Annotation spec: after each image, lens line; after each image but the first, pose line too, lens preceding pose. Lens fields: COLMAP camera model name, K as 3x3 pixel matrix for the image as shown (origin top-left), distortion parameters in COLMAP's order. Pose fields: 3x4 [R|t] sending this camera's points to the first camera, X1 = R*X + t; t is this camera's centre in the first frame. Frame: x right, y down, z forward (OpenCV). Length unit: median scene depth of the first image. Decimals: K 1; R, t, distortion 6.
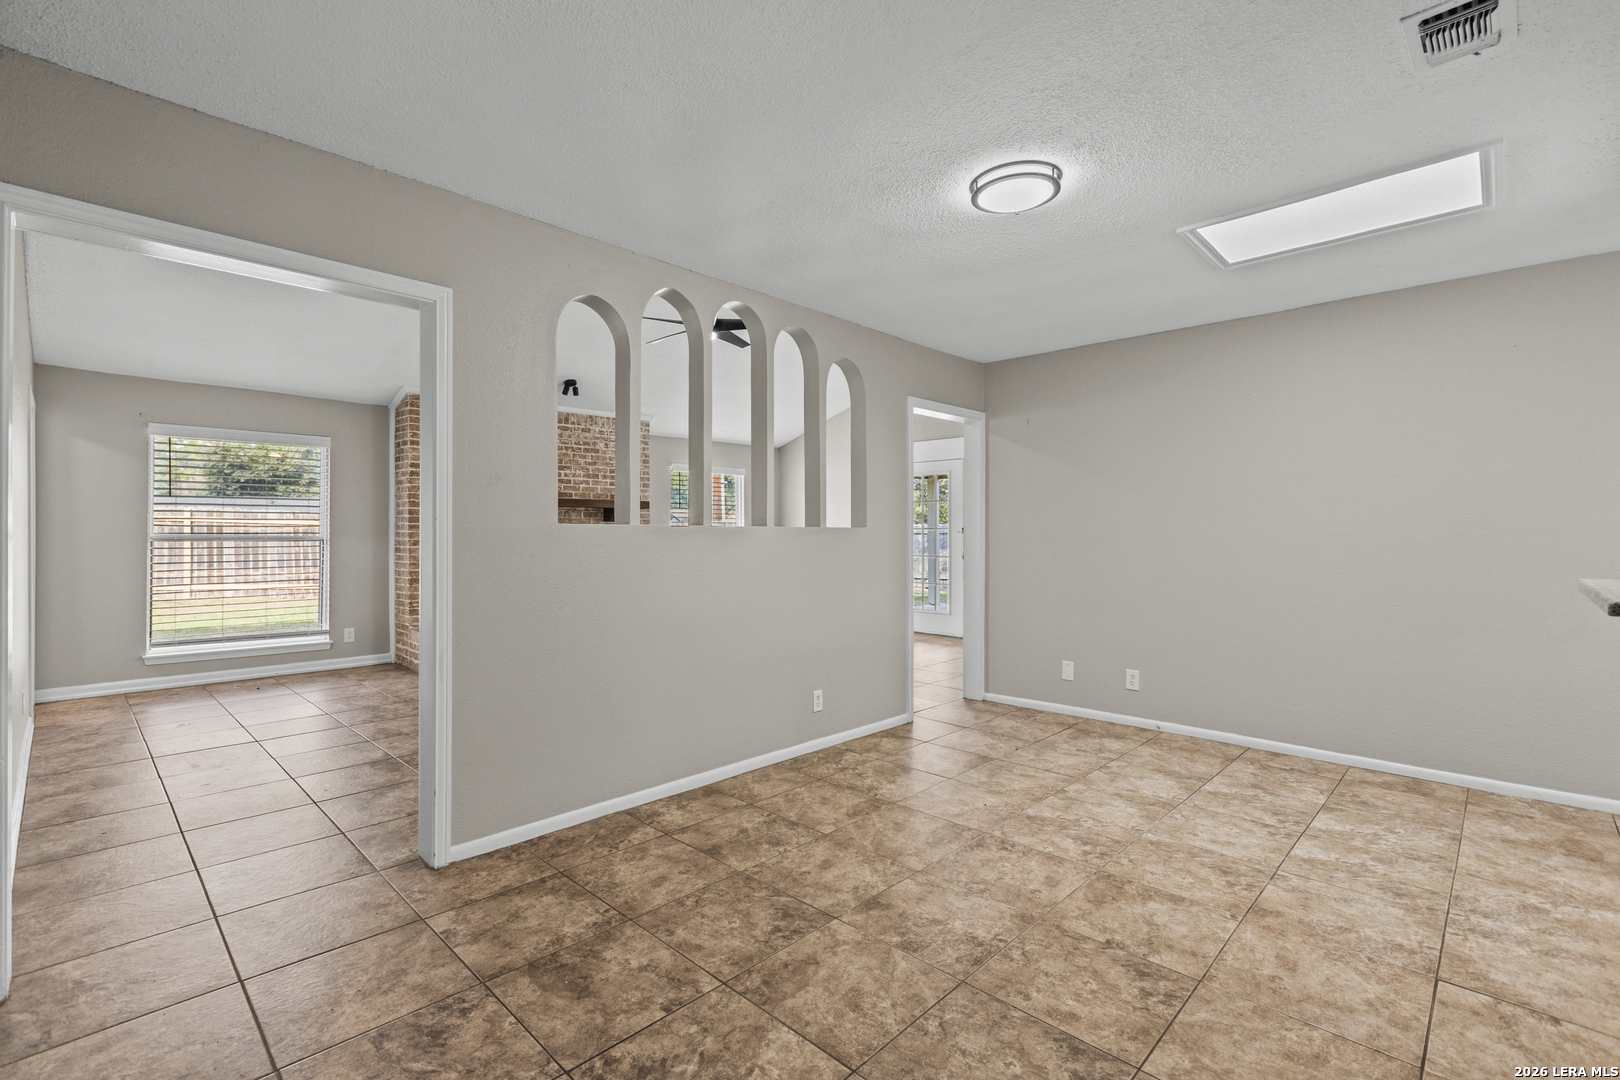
lens RADIAL K [[724.5, 0, 798.3], [0, 724.5, 530.6], [0, 0, 1]] dist [0.000426, -0.000261]
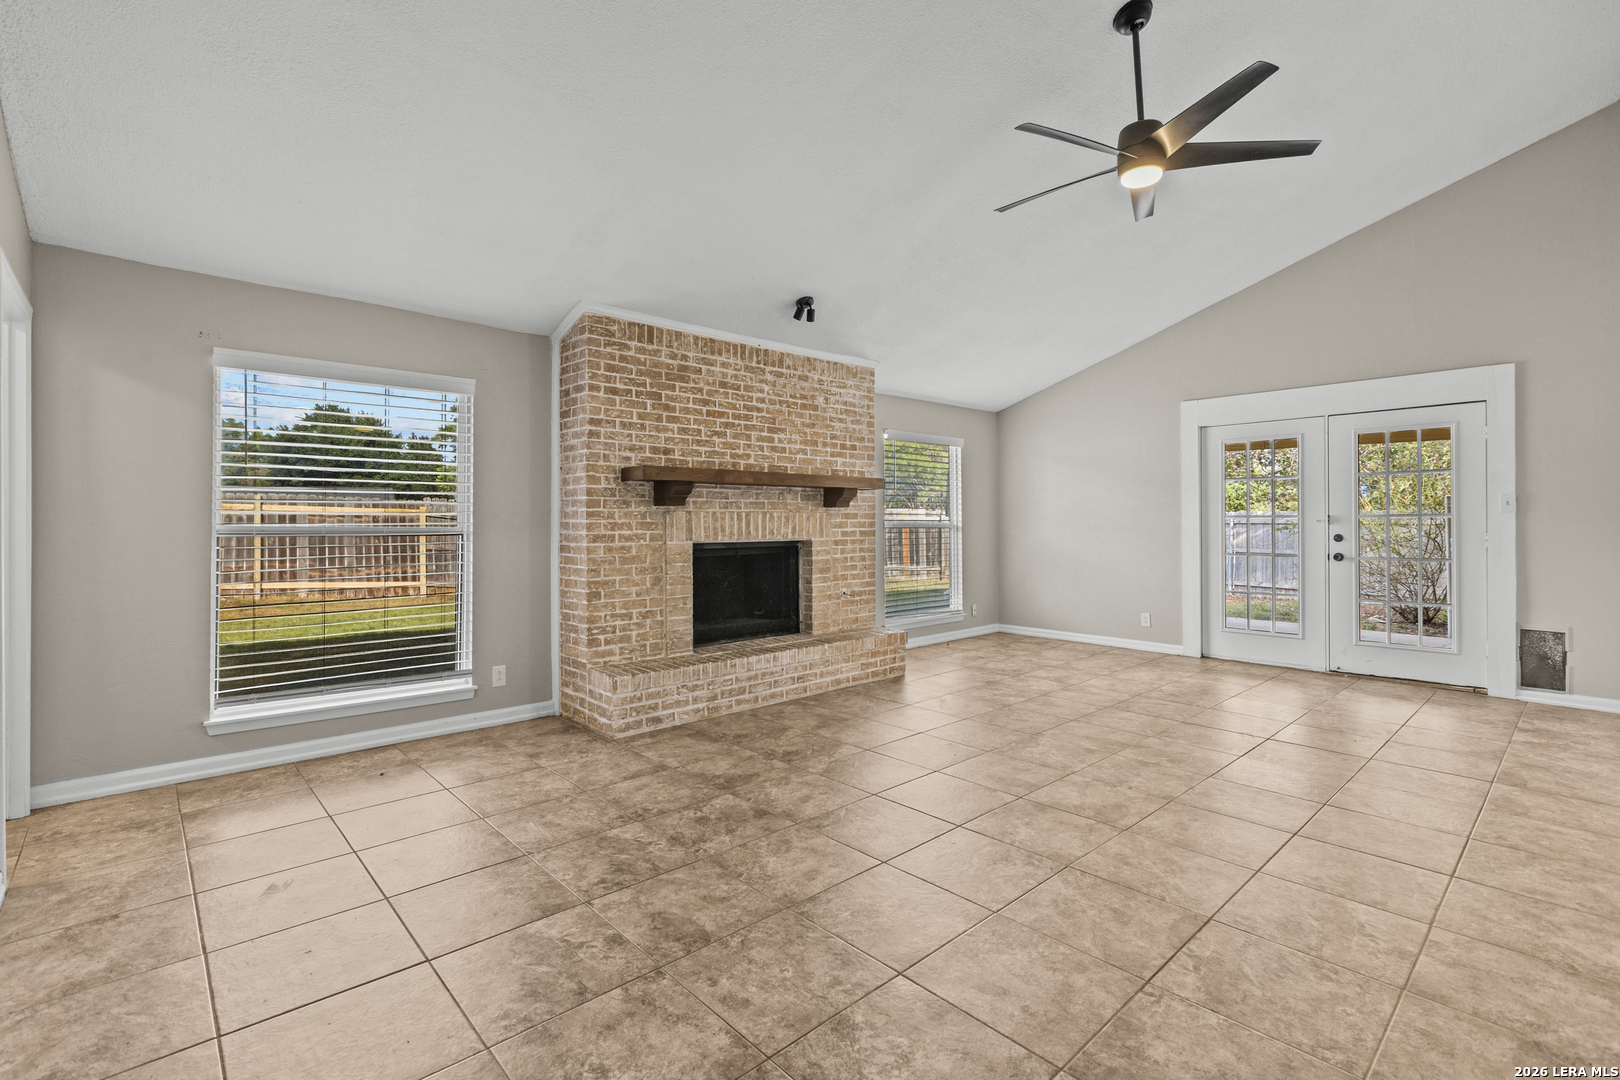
lens RADIAL K [[724.5, 0, 794.0], [0, 724.5, 520.2], [0, 0, 1]] dist [0.000426, -0.000261]
pose [[0.998299, -0.001951, -0.058268, -0.298051], [0.001886, 0.999998, -0.001174, 0.001220], [0.058270, 0.001062, 0.998300, 0.335687]]
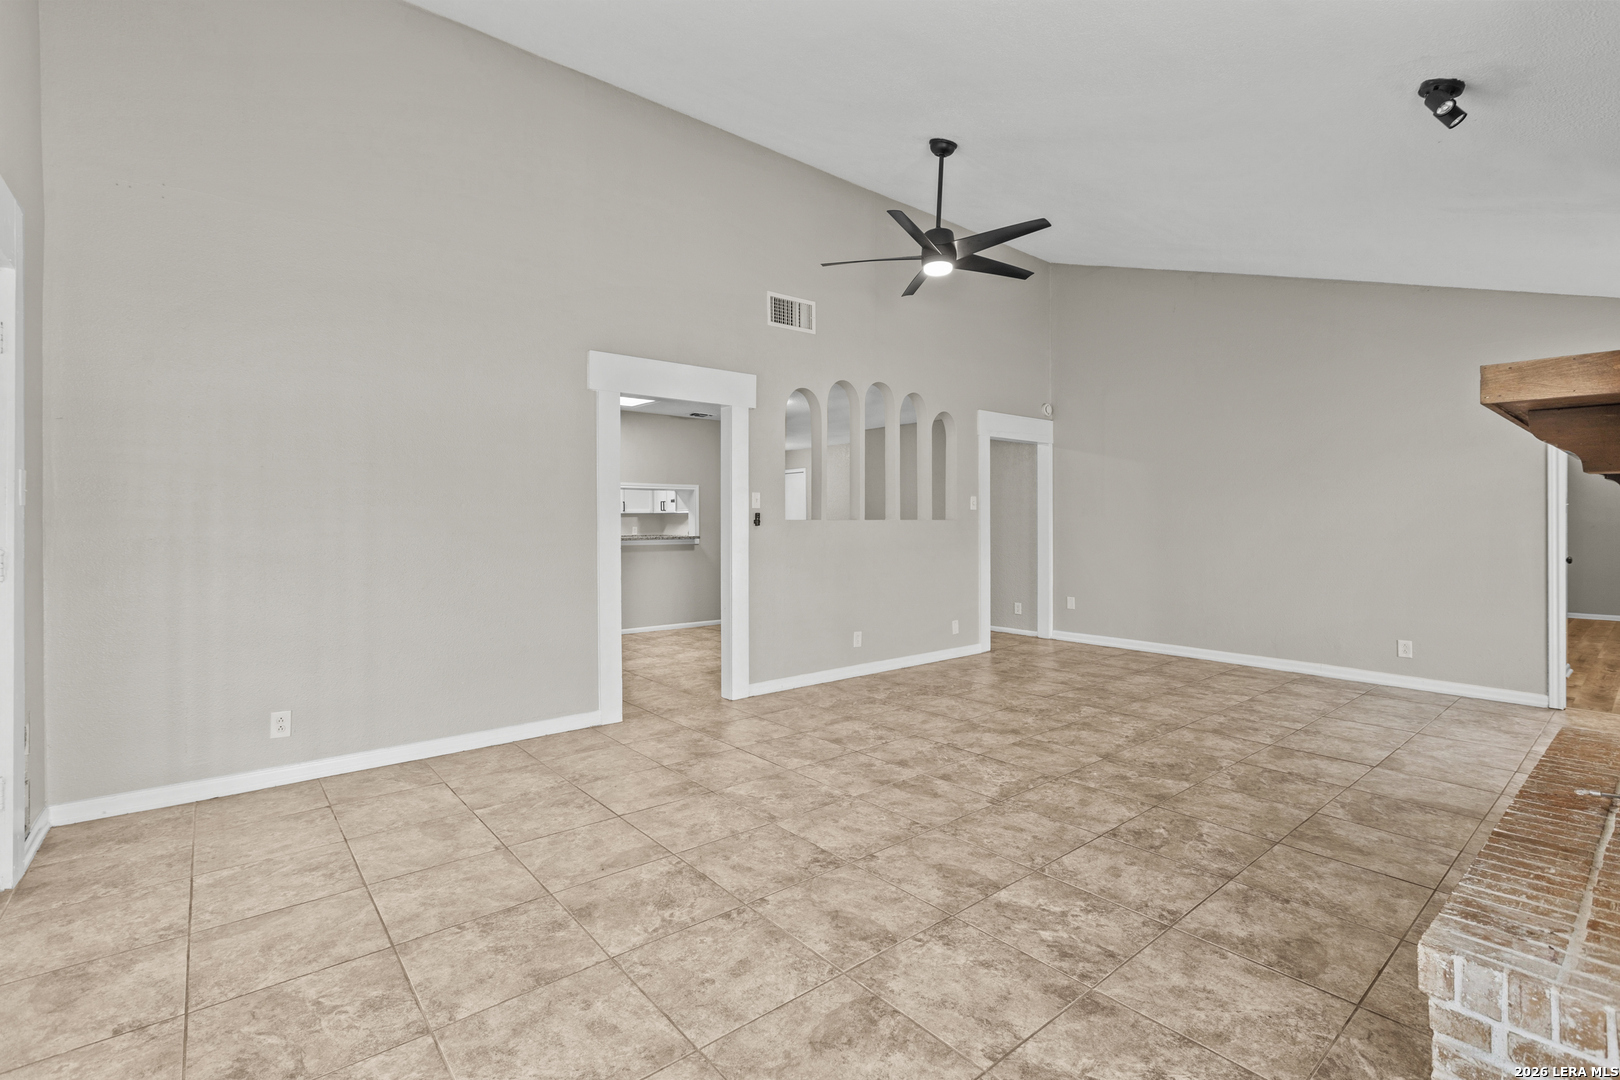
lens RADIAL K [[724.5, 0, 793.2], [0, 724.5, 515.5], [0, 0, 1]] dist [0.000426, -0.000261]
pose [[-0.994311, 0.002319, 0.106489, -0.050081], [0.000742, 0.999890, -0.014845, 0.003932], [-0.106512, -0.014682, -0.994203, 1.430238]]
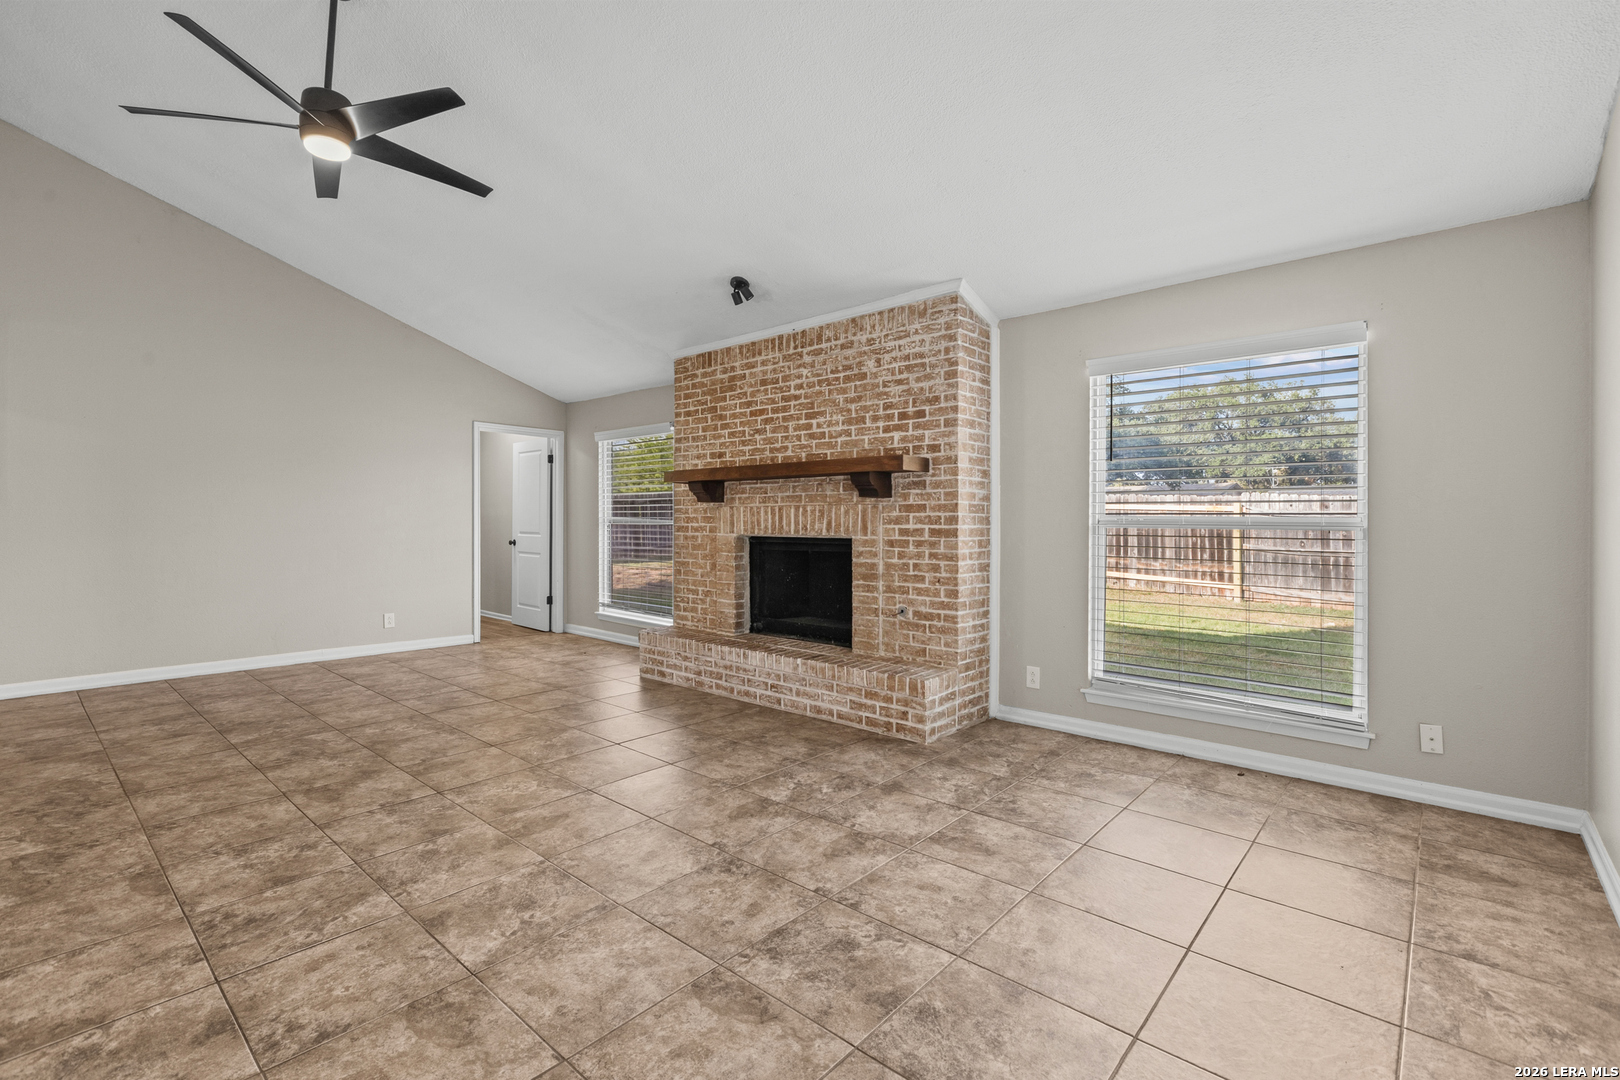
lens RADIAL K [[724.5, 0, 802.4], [0, 724.5, 518.2], [0, 0, 1]] dist [0.000426, -0.000261]
pose [[0.055474, -0.001944, -0.998458, 0.341768], [-0.001727, 0.999996, -0.002043, 0.005521], [0.998459, 0.001838, 0.055471, 1.063211]]
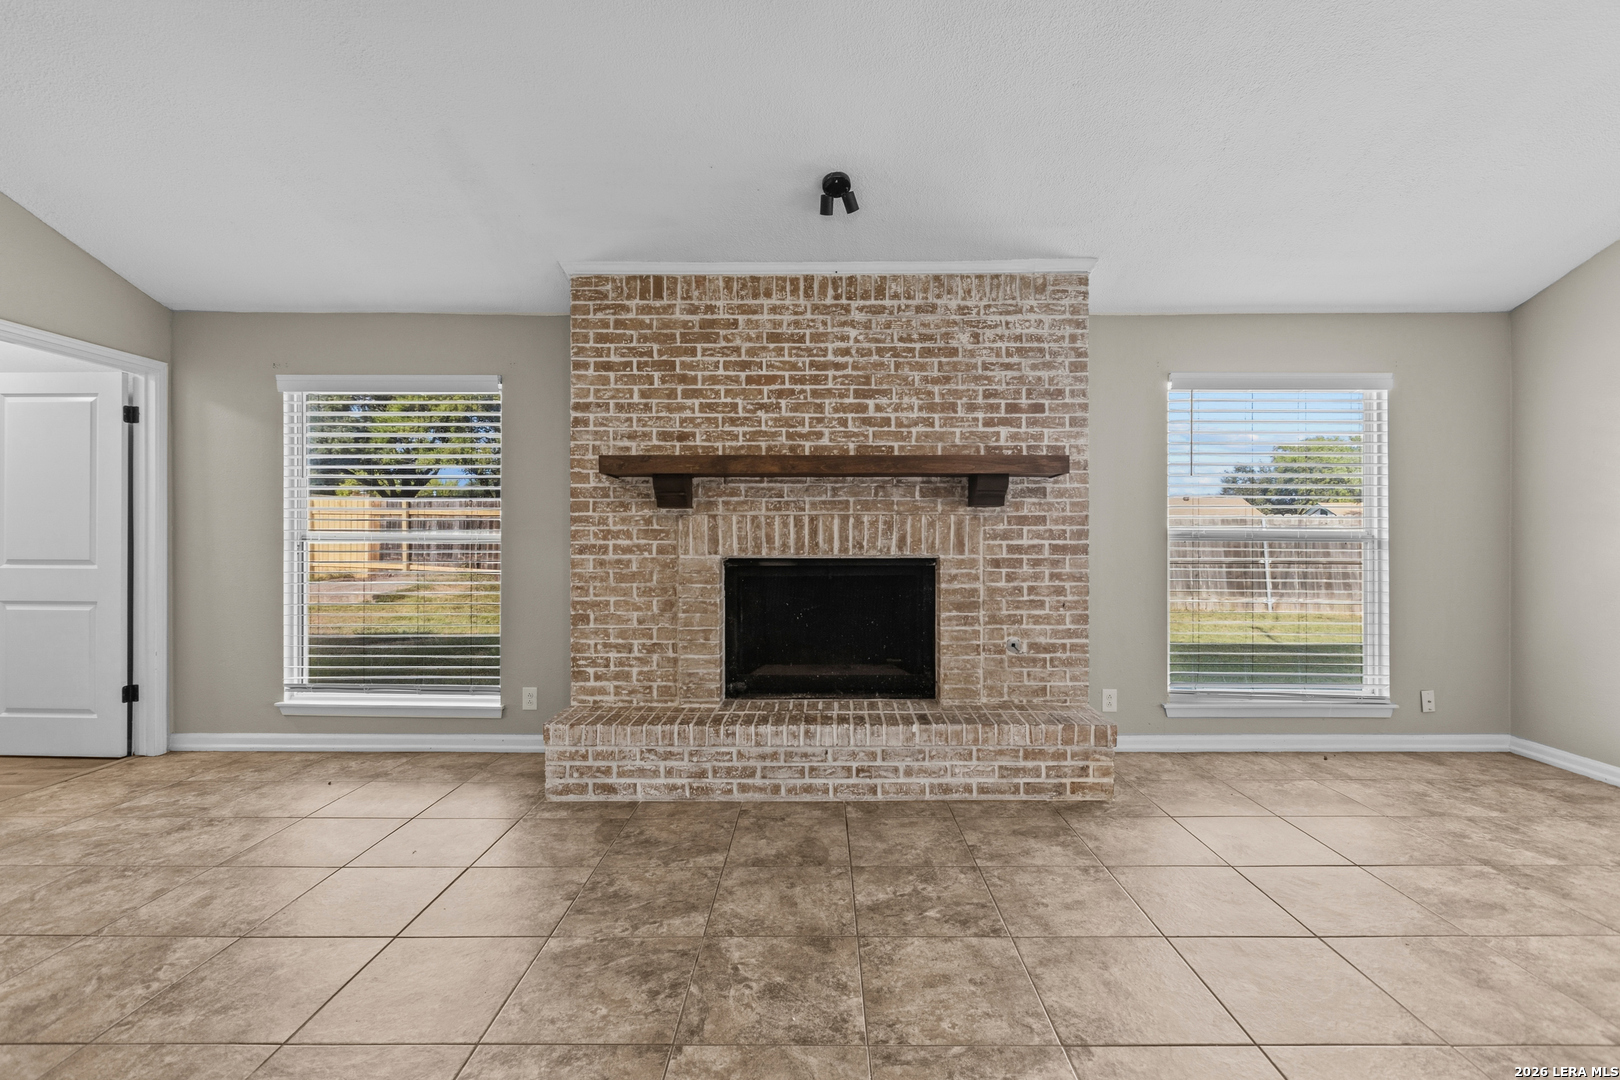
lens RADIAL K [[724.5, 0, 822.3], [0, 724.5, 532.7], [0, 0, 1]] dist [0.000426, -0.000261]
pose [[0.706664, 0.001450, -0.707548, -0.015577], [-0.000370, 0.999999, 0.001680, 0.003580], [0.707549, -0.000925, 0.706663, 0.717347]]
